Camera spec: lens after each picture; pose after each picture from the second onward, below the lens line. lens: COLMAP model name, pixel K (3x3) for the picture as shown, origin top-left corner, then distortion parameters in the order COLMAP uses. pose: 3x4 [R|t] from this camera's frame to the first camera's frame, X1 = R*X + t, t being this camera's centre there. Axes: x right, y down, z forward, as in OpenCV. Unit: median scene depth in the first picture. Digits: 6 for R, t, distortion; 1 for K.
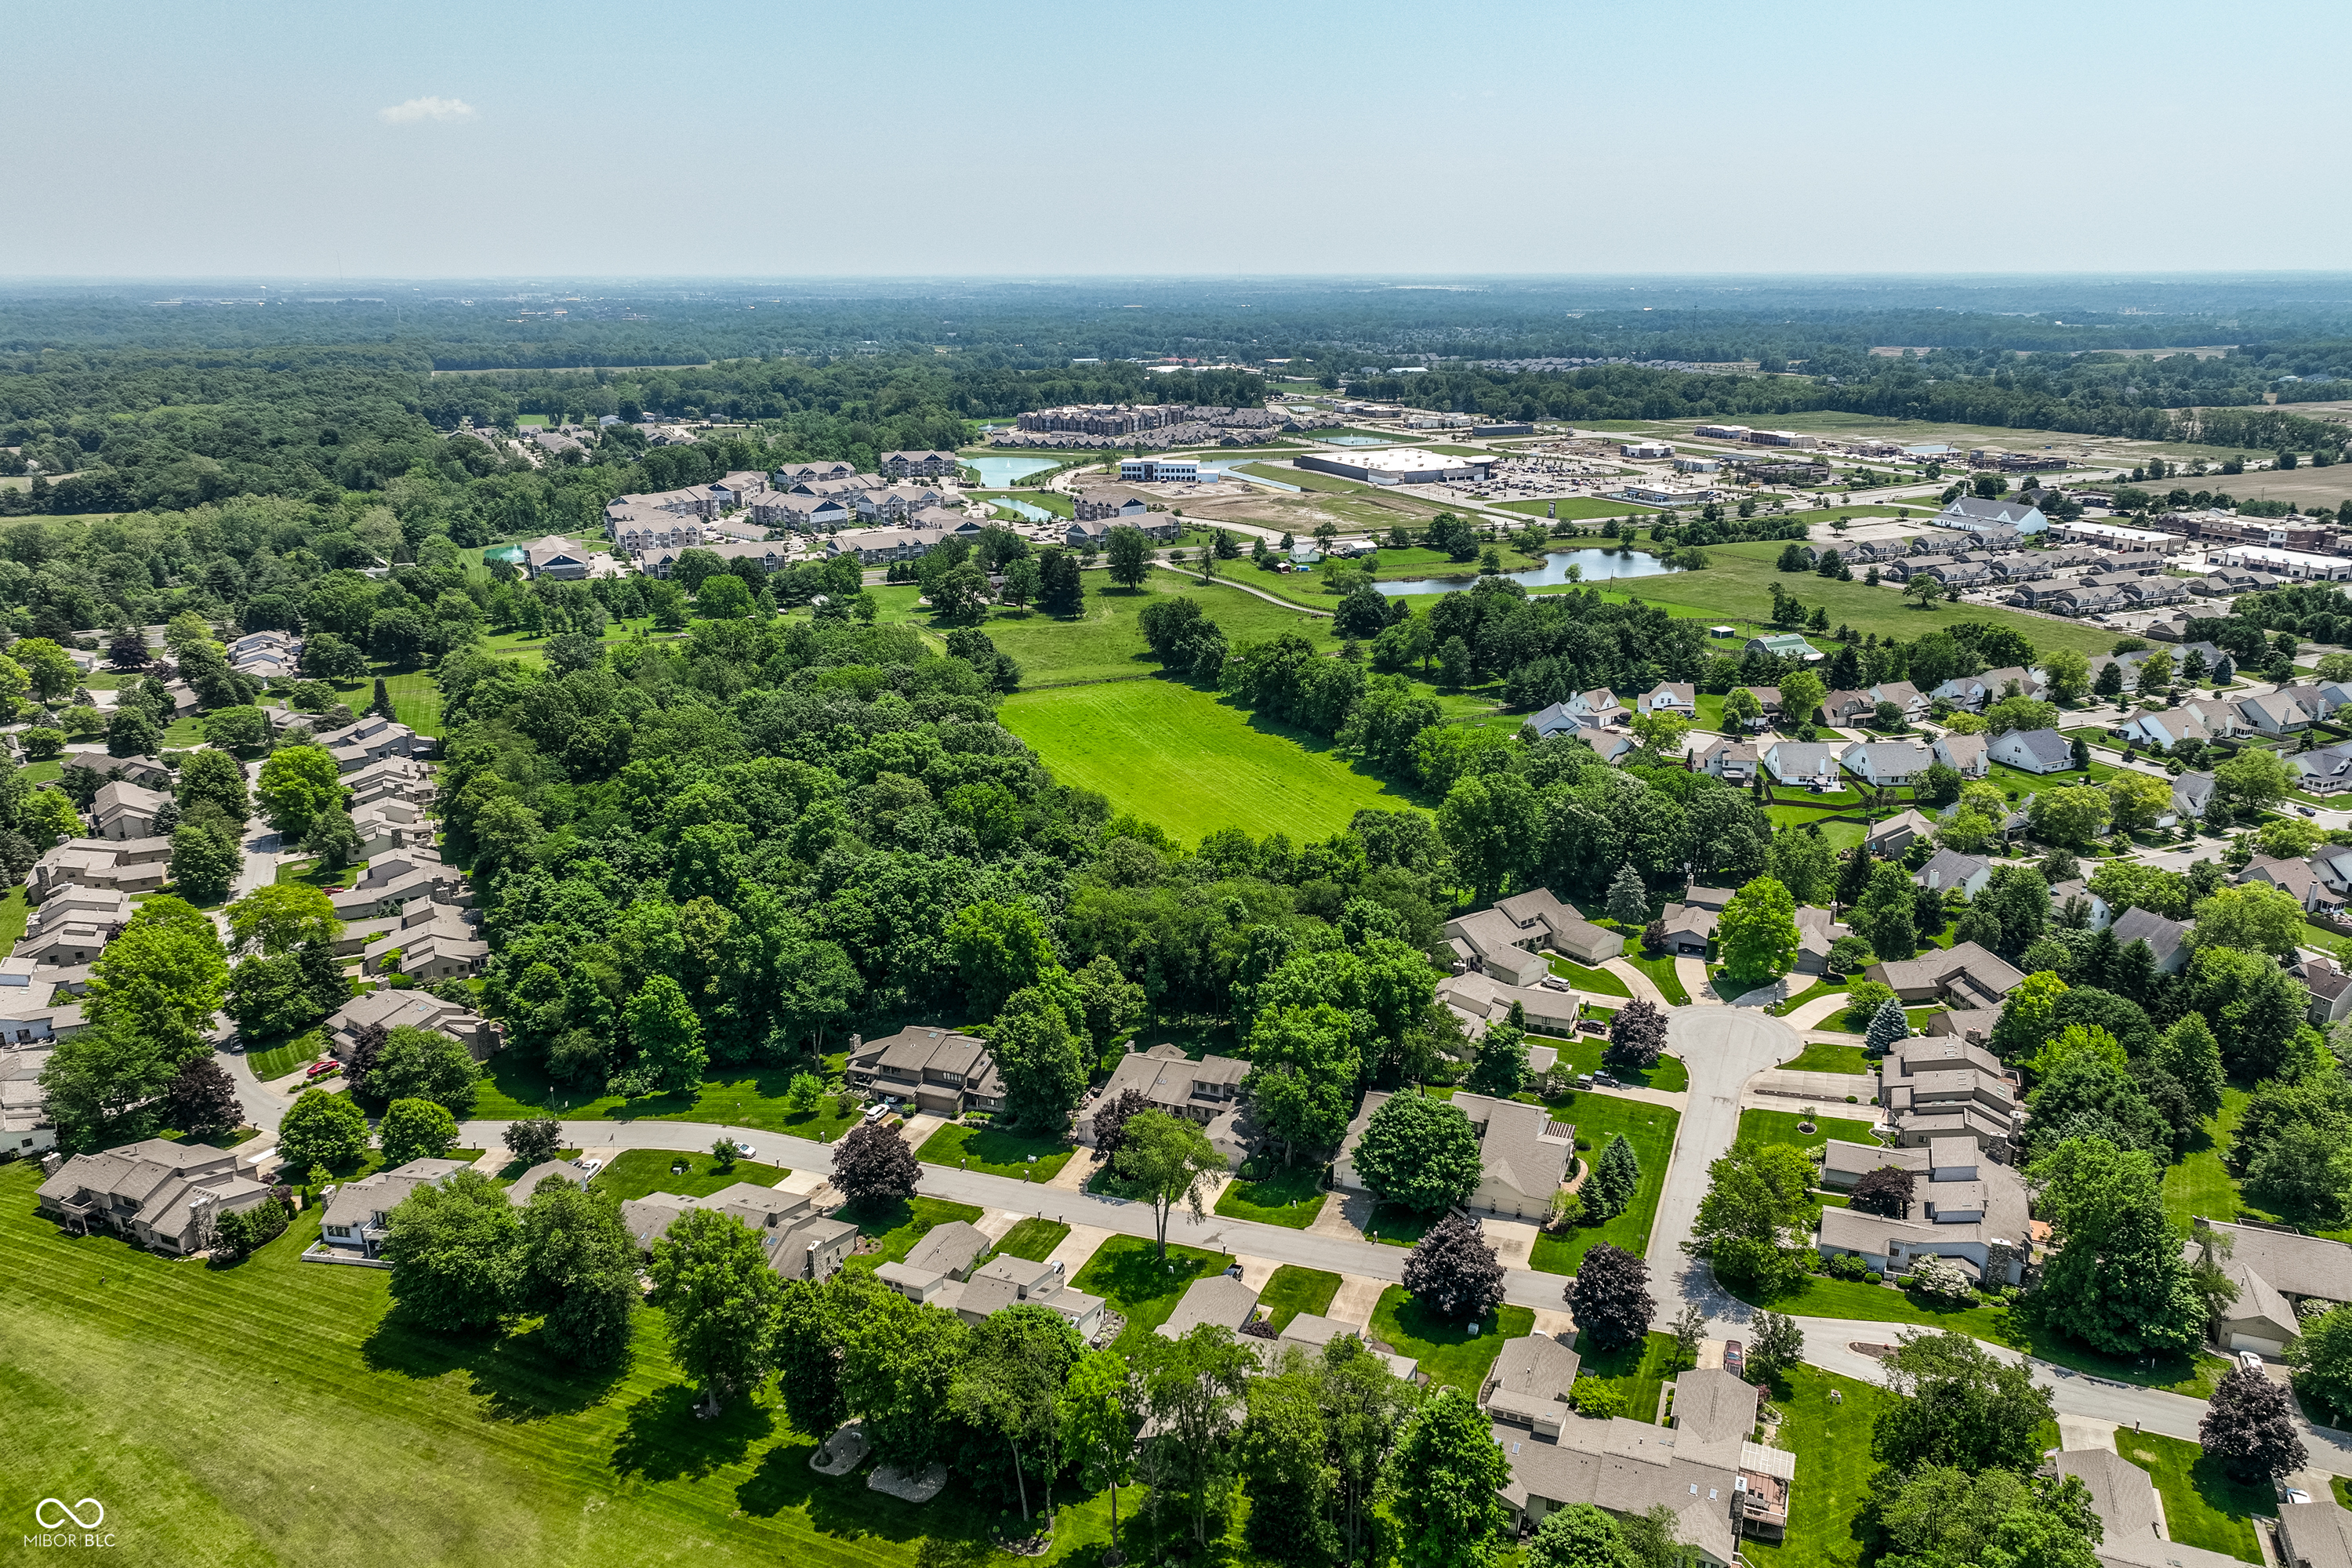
lens RADIAL K [[1705.4, 0, 1176.0], [0, 1705.4, 784.0], [0, 0, 1]] dist [-0.012427, -0.001523]
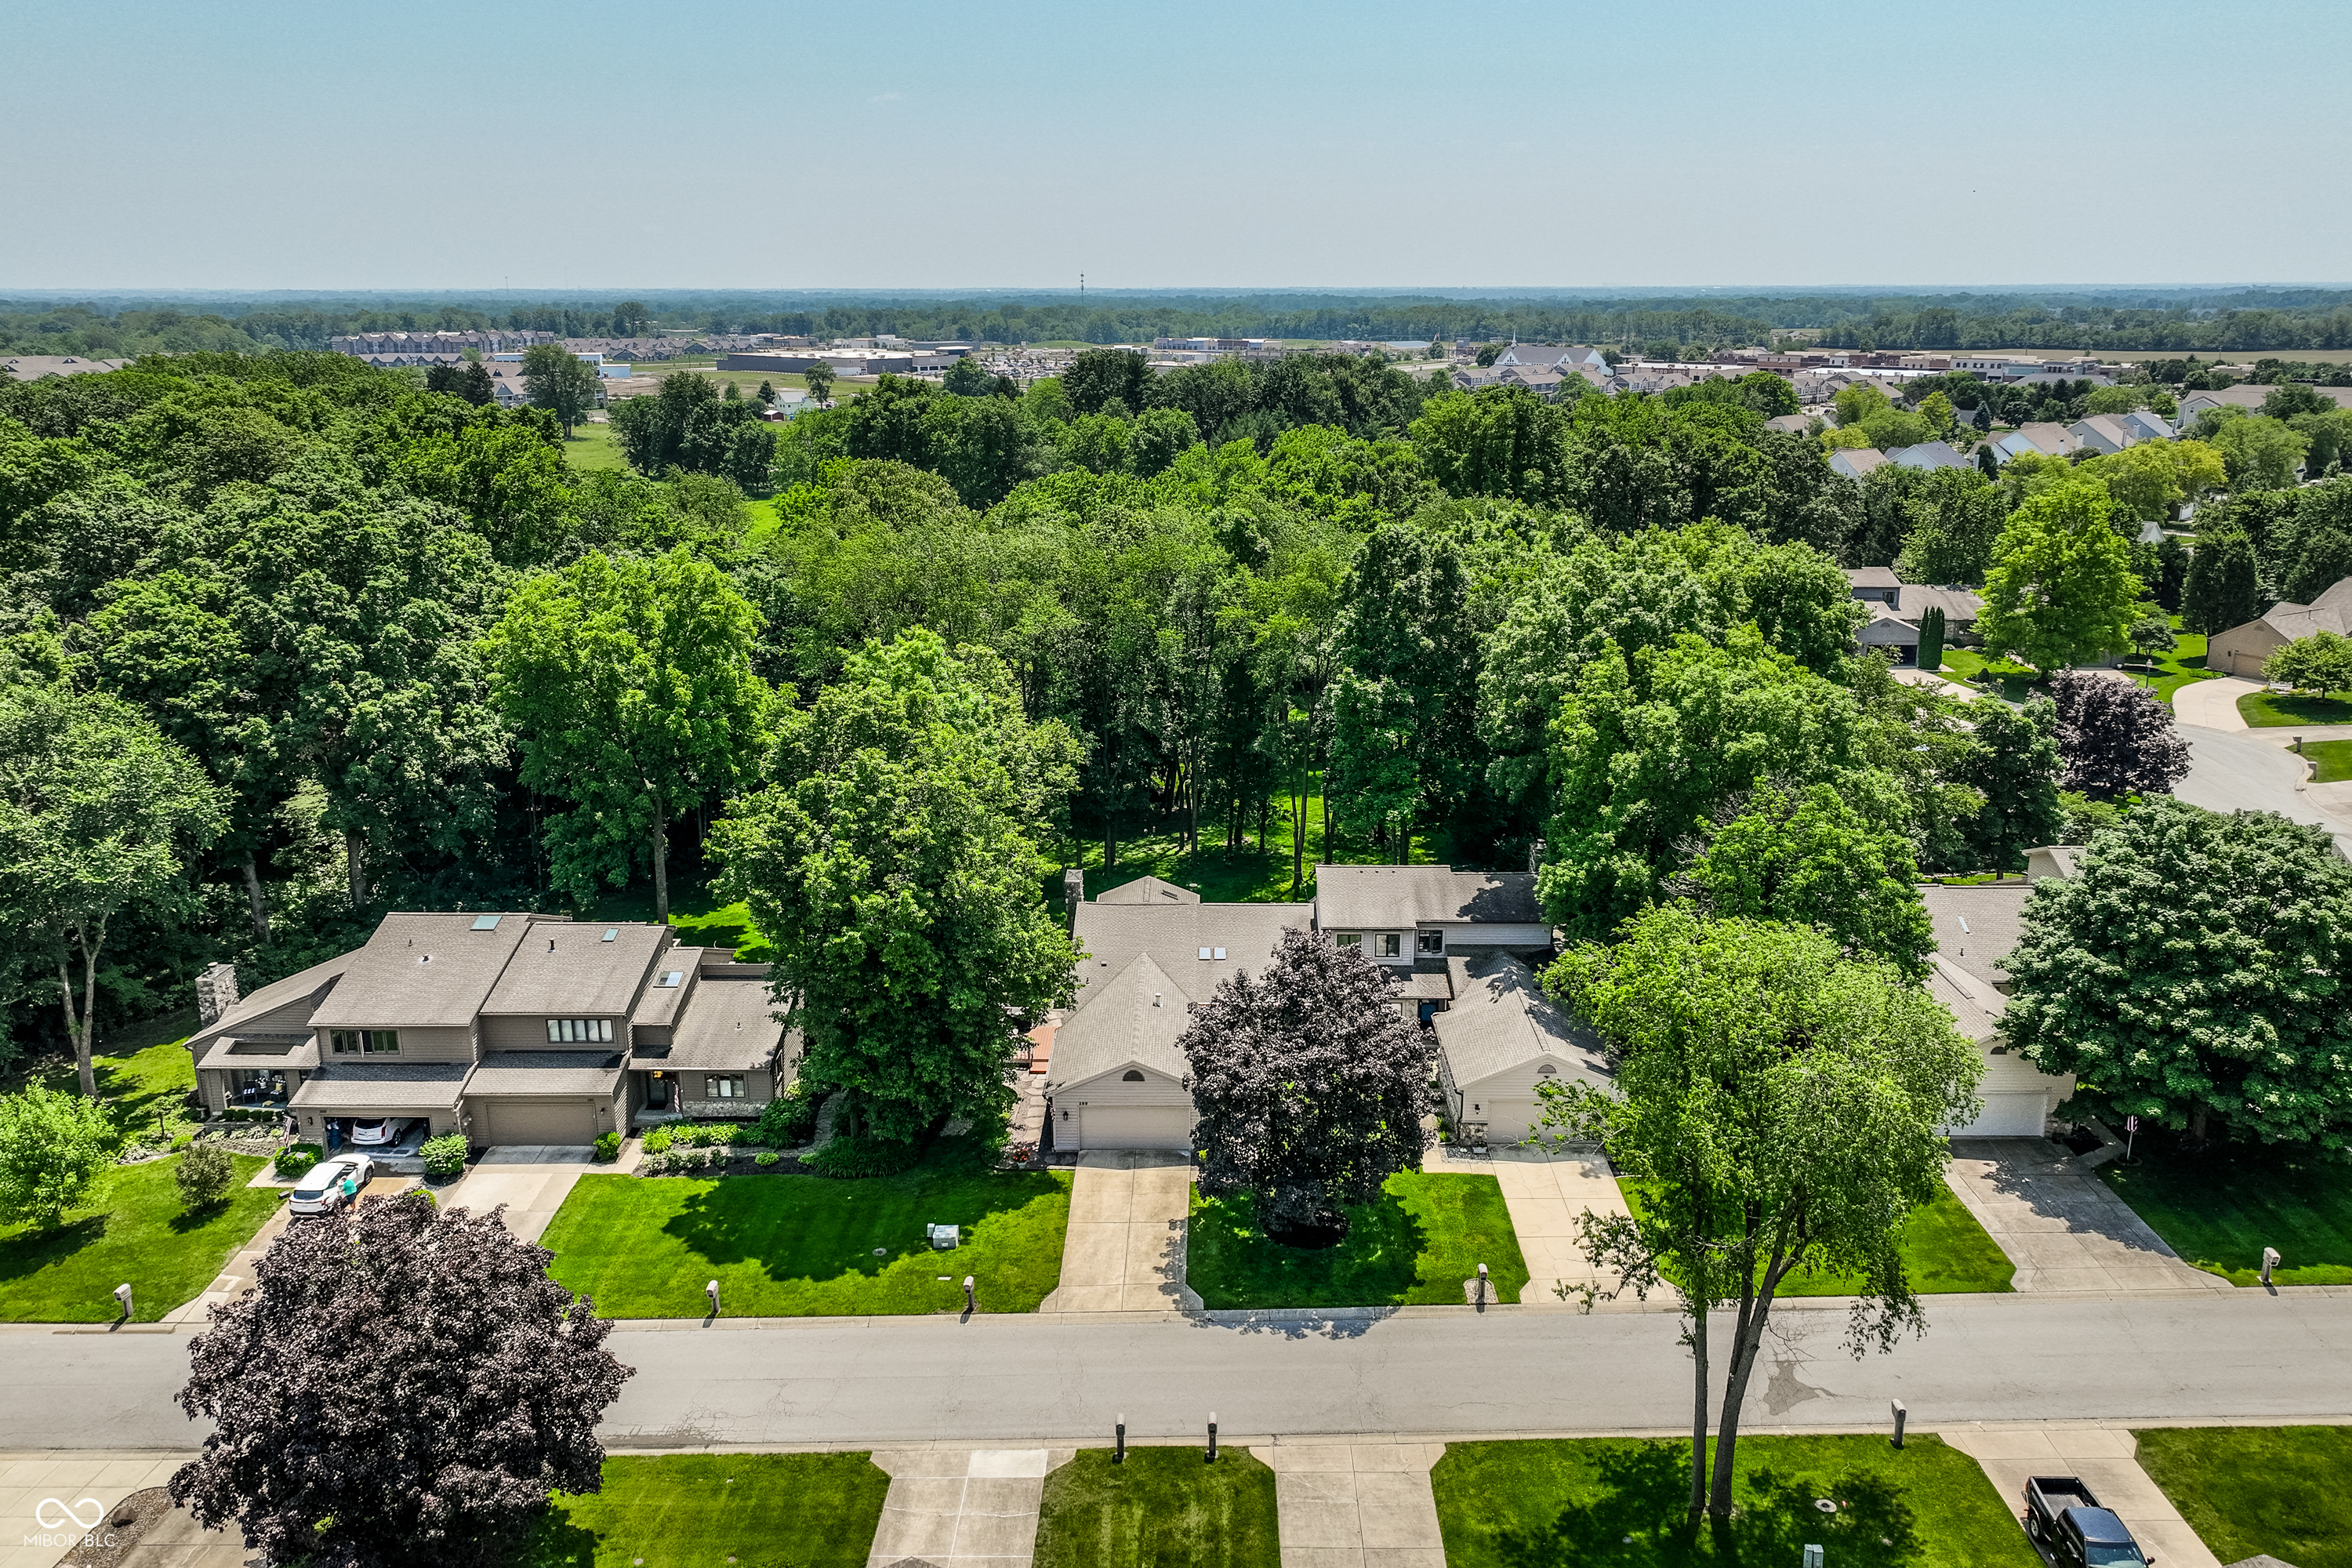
lens RADIAL K [[1705.4, 0, 1176.0], [0, 1705.4, 784.0], [0, 0, 1]] dist [-0.012427, -0.001523]
pose [[0.930701, -0.089941, 0.354550, -0.135716], [0.098337, 0.995137, -0.005693, 0.138616], [-0.352314, 0.040164, 0.935020, 0.663426]]
